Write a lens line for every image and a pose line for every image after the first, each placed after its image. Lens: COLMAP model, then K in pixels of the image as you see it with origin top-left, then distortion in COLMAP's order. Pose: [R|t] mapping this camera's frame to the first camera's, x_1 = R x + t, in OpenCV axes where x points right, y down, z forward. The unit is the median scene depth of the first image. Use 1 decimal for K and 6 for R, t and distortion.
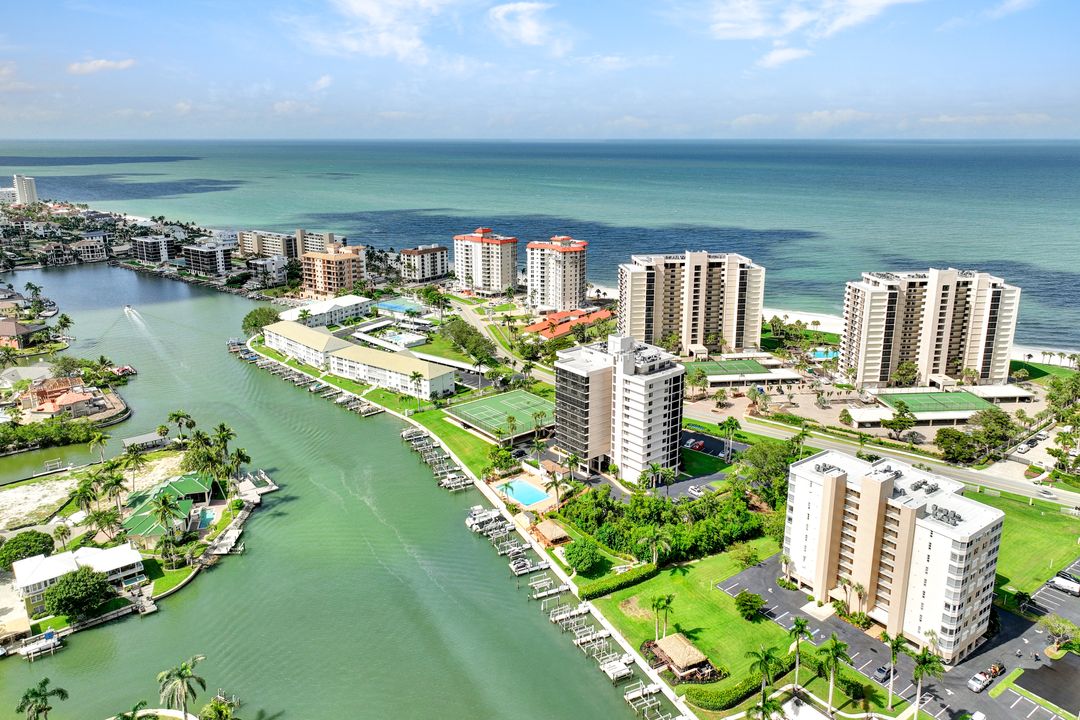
lens RADIAL K [[761.1, 0, 545.7], [0, 761.1, 358.0], [0, 0, 1]] dist [0.011601, 0.003504]
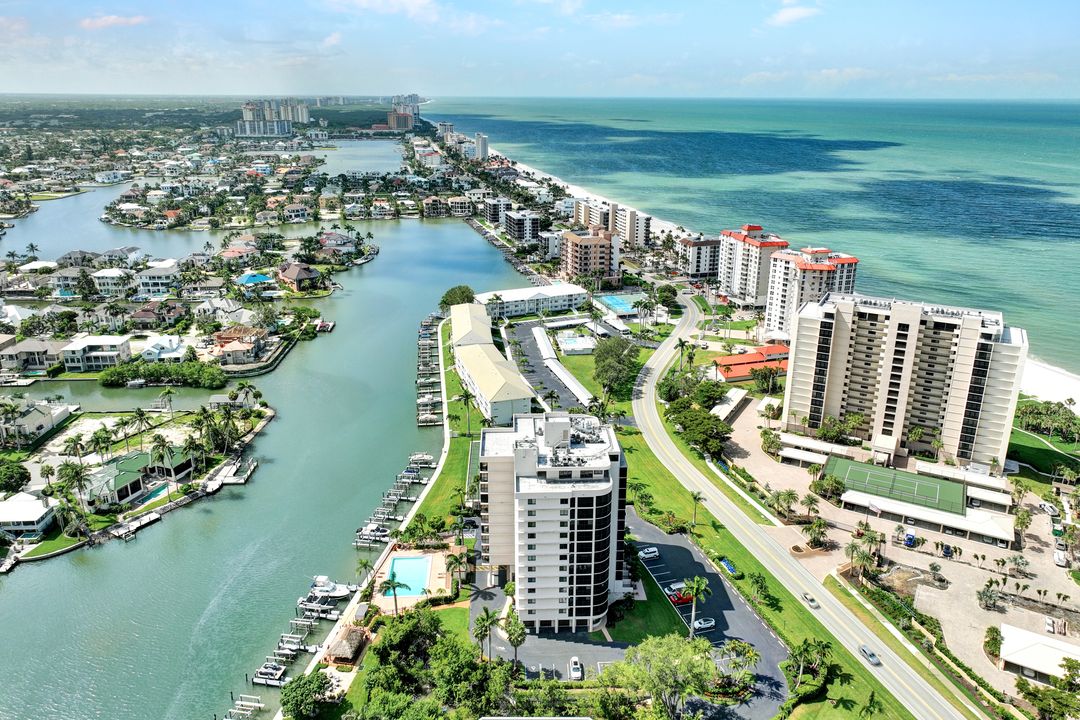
lens RADIAL K [[761.1, 0, 545.7], [0, 761.1, 358.0], [0, 0, 1]] dist [0.011601, 0.003504]
pose [[0.802887, 0.201495, -0.561046, 0.323860], [-0.173486, 0.979386, 0.103470, -0.105220], [0.570329, 0.014259, 0.821293, 0.268233]]
